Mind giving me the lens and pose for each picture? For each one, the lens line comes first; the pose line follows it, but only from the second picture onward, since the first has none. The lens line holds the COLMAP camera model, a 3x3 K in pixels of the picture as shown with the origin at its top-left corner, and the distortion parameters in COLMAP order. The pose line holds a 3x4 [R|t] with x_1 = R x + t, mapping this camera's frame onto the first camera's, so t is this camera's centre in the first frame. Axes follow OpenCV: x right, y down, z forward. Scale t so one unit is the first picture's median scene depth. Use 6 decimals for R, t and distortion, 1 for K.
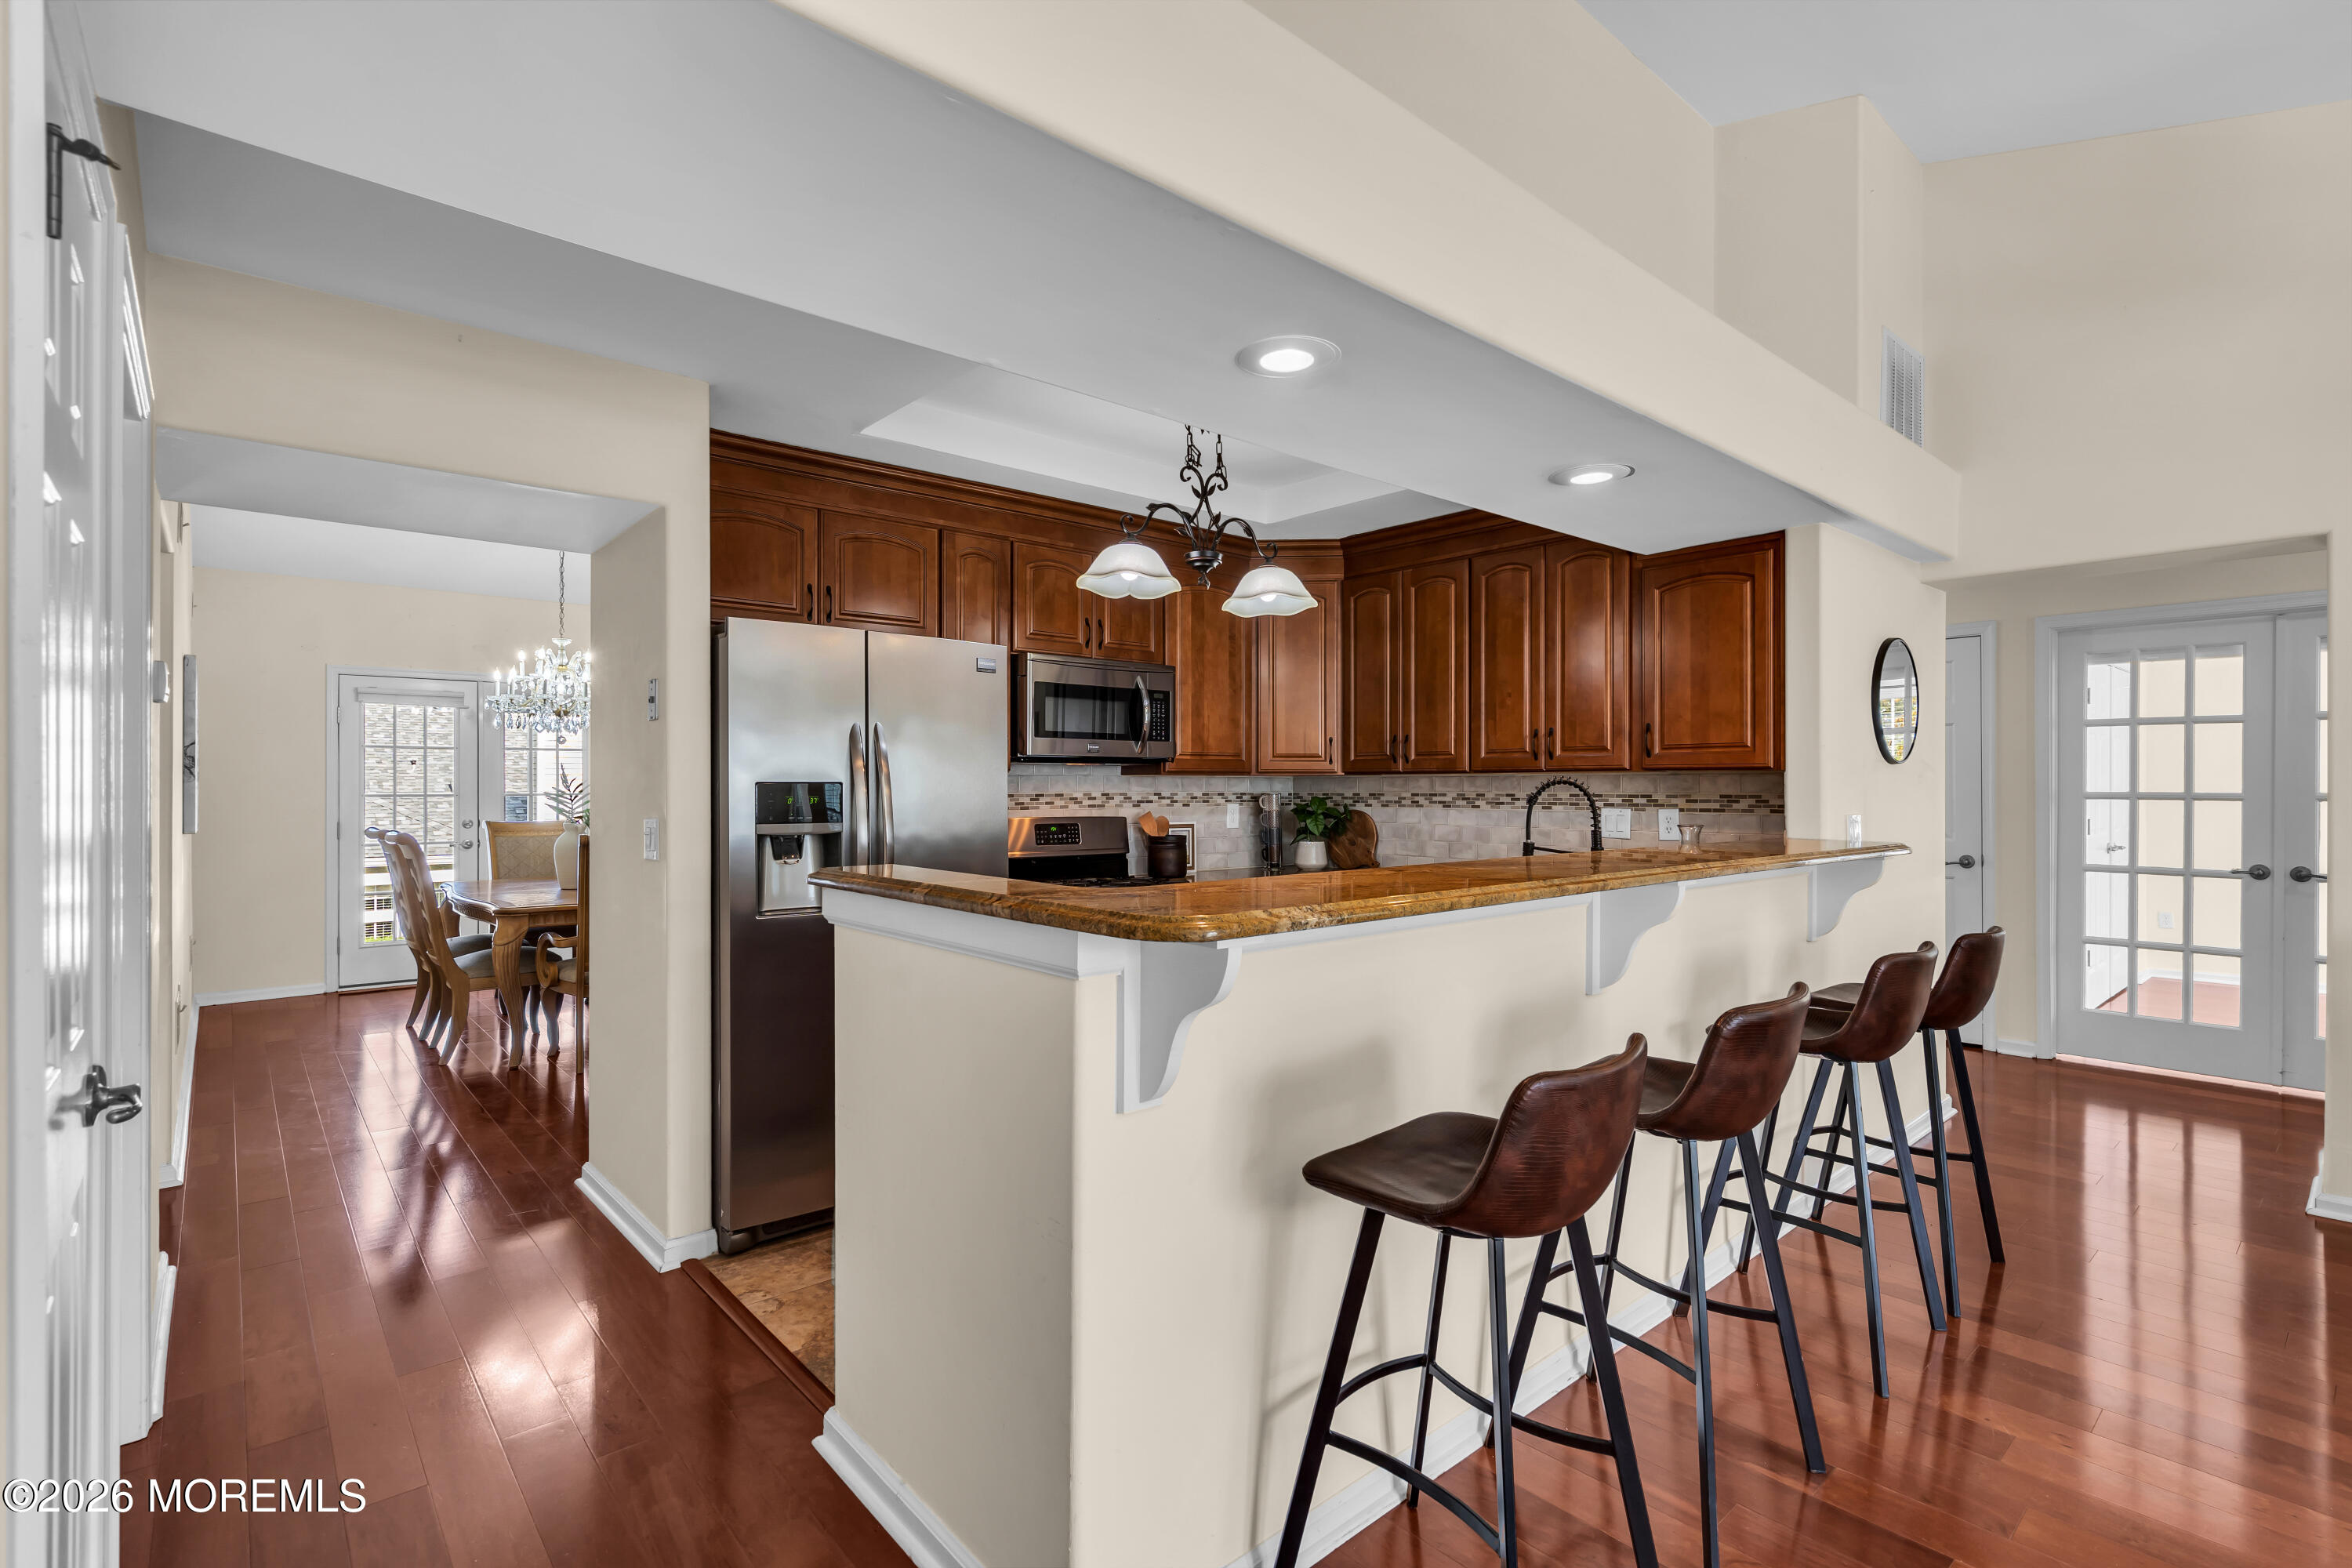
lens RADIAL K [[1088.8, 0, 1181.9], [0, 1088.8, 785.3], [0, 0, 1]] dist [-0.000172, 0.000319]
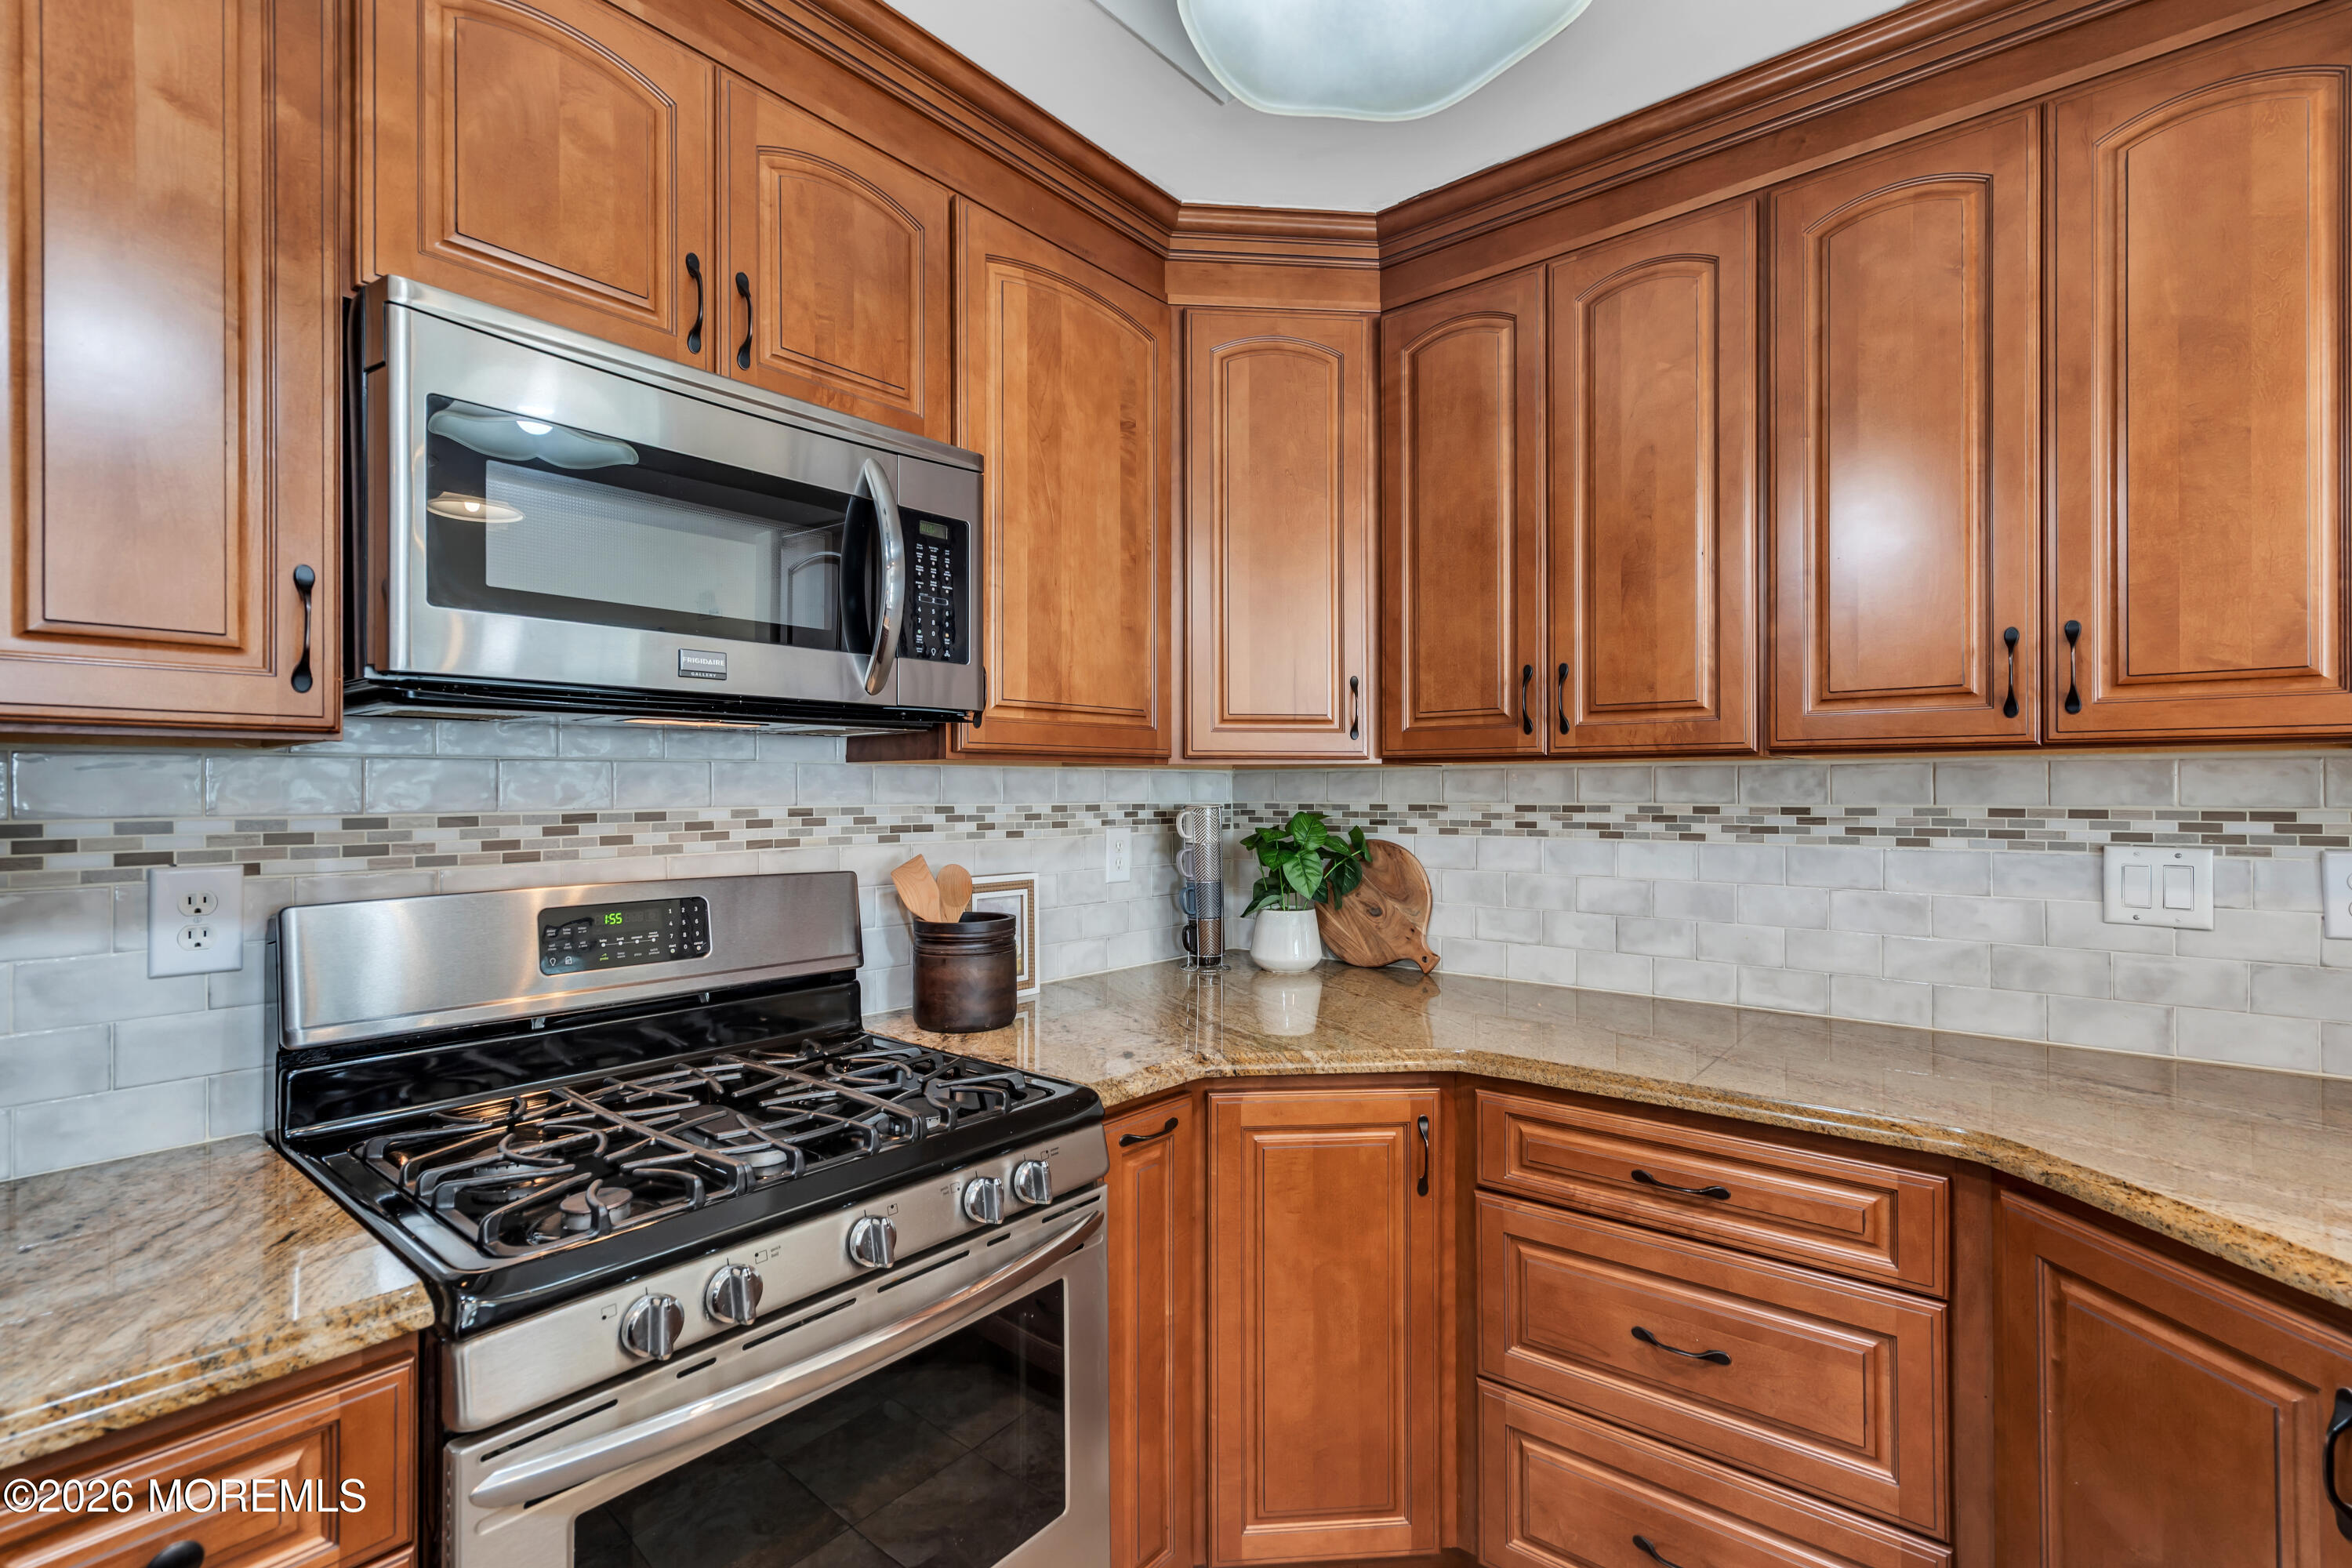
lens RADIAL K [[1061.2, 0, 1185.0], [0, 1061.2, 788.9], [0, 0, 1]] dist [0.003008, 0.000942]
pose [[0.986799, -0.001203, 0.161944, 0.002573], [0.001280, 0.999999, -0.000376, 0.000526], [-0.161943, 0.000578, 0.986800, 0.653655]]
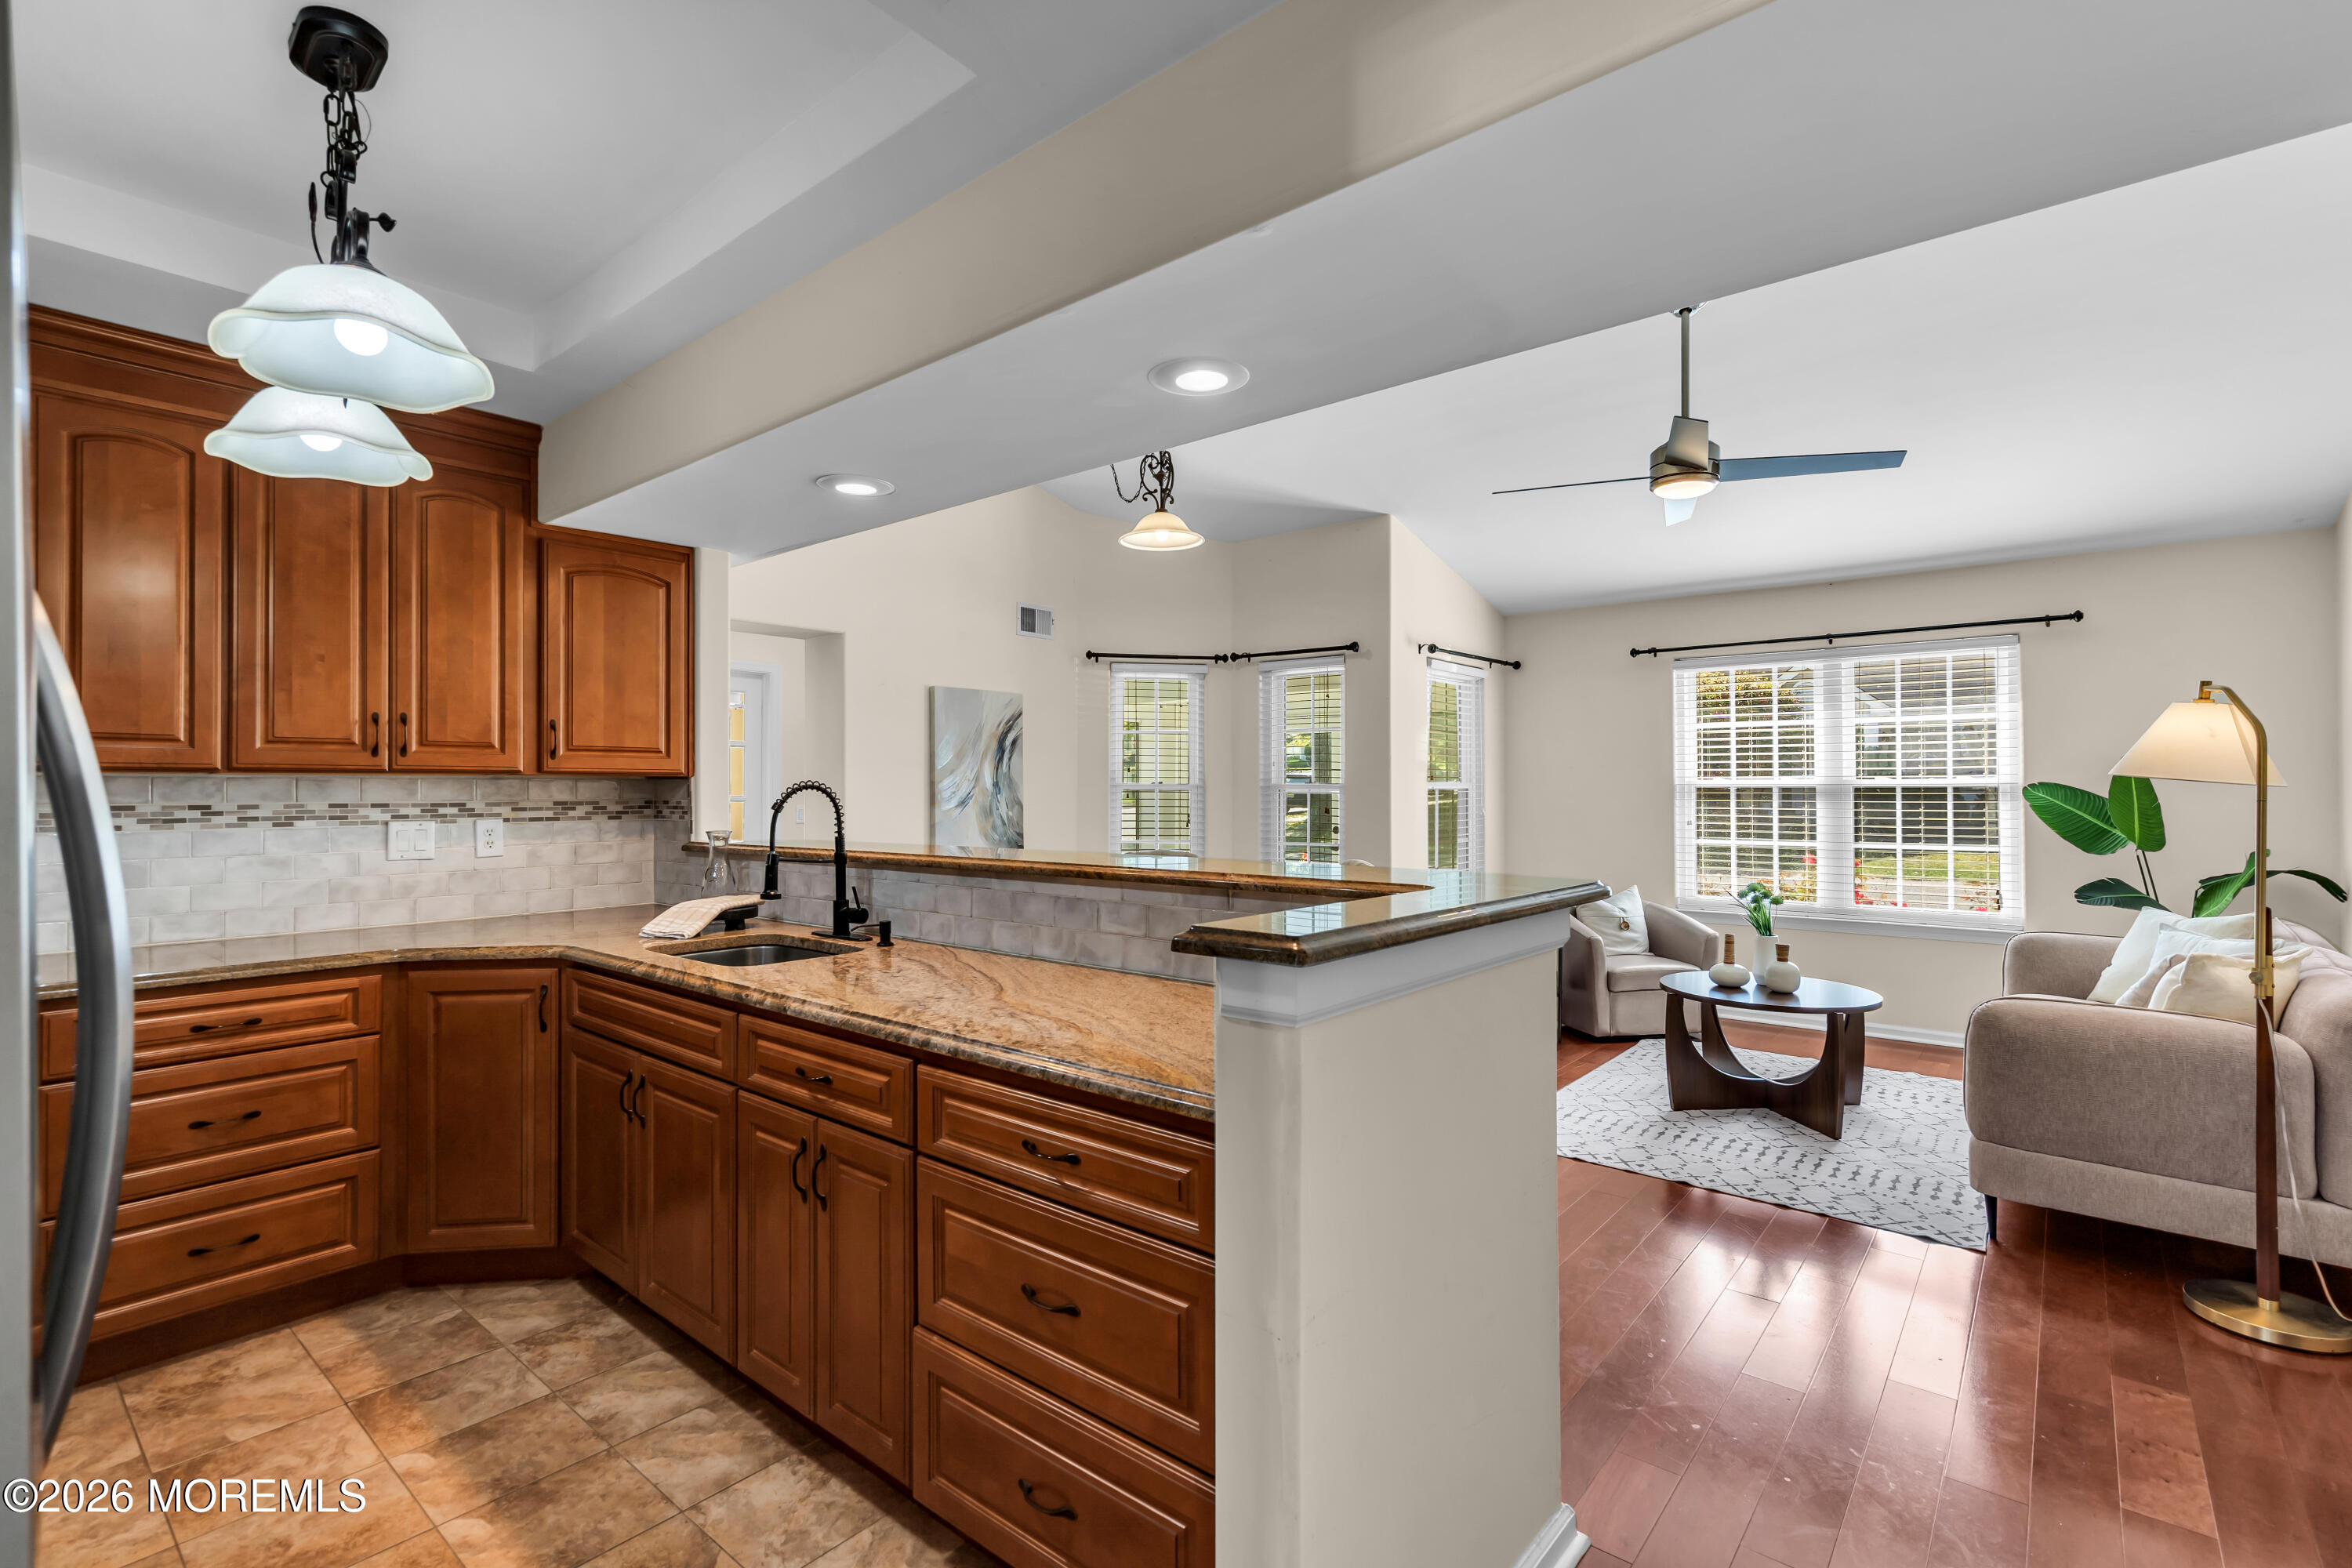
lens RADIAL K [[1065.2, 0, 1181.5], [0, 1065.2, 781.1], [0, 0, 1]] dist [0.003050, 0.001606]
pose [[-0.154380, 0.008779, 0.987973, -0.417724], [0.002024, 0.999961, -0.008569, 0.000321], [-0.988009, 0.000677, -0.154392, 0.546068]]
